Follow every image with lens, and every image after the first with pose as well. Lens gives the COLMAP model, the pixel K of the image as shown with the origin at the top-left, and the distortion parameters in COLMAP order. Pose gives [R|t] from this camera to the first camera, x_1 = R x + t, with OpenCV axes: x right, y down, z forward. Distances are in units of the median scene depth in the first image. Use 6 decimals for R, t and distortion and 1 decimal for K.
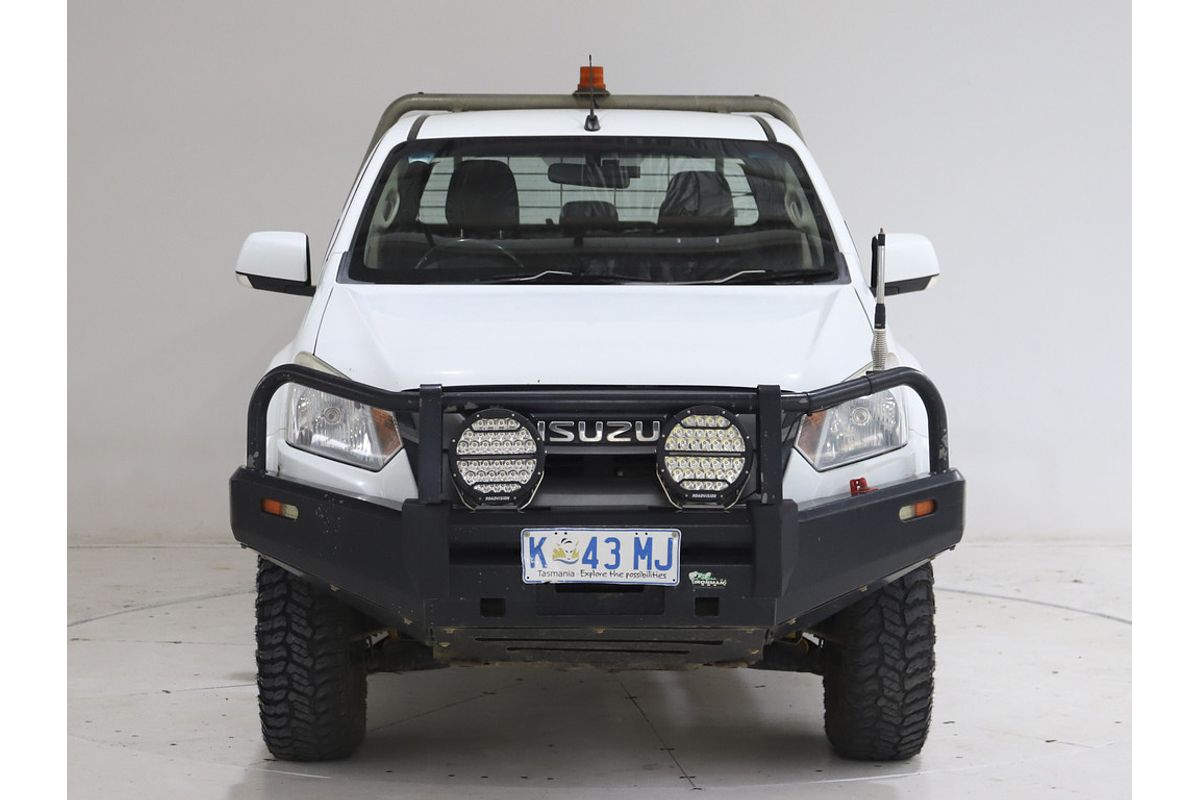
lens RADIAL K [[2682.1, 0, 600.0], [0, 2682.1, 400.0], [0, 0, 1]] dist [0.008607, -0.031043]
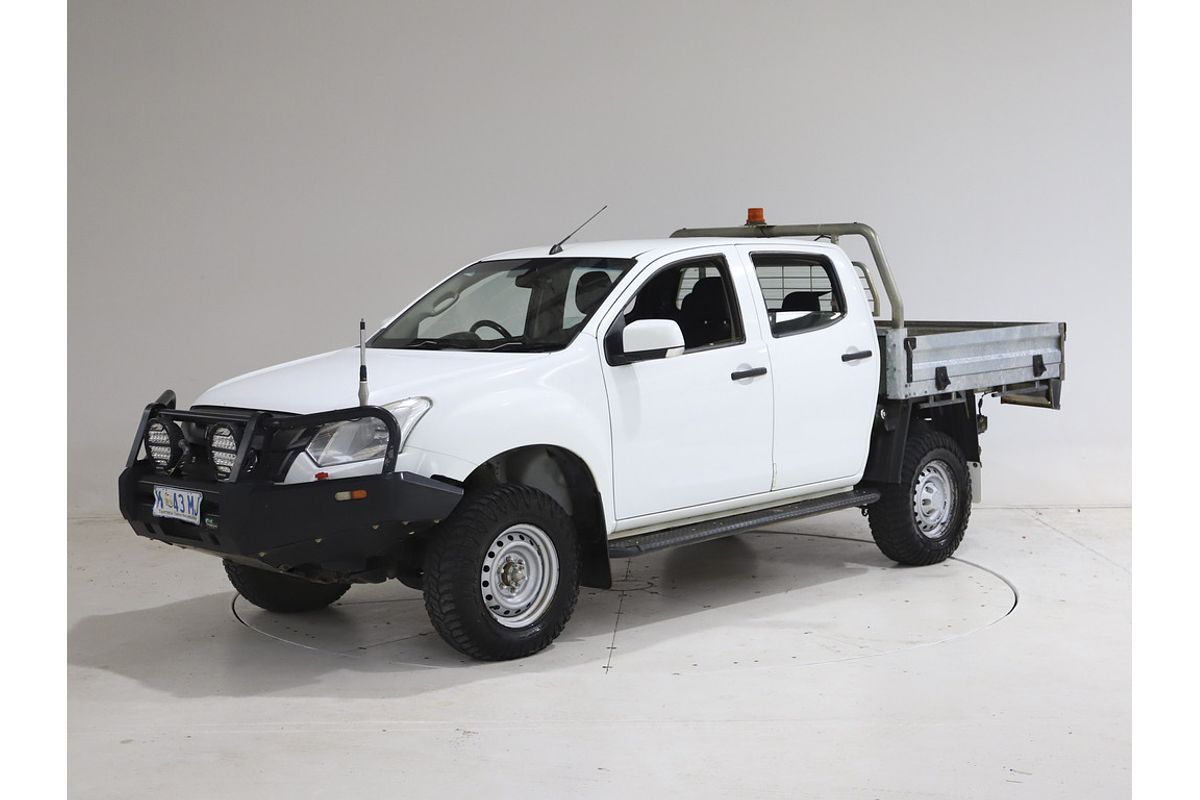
lens RADIAL K [[1637.2, 0, 600.0], [0, 1637.2, 400.0], [0, 0, 1]] dist [-0.007106, -0.004810]
pose [[0.715384, 0.042555, -0.697435, 0.896532], [-0.045031, 0.998877, 0.014757, -0.036482], [0.697279, 0.020849, 0.716496, 0.402600]]
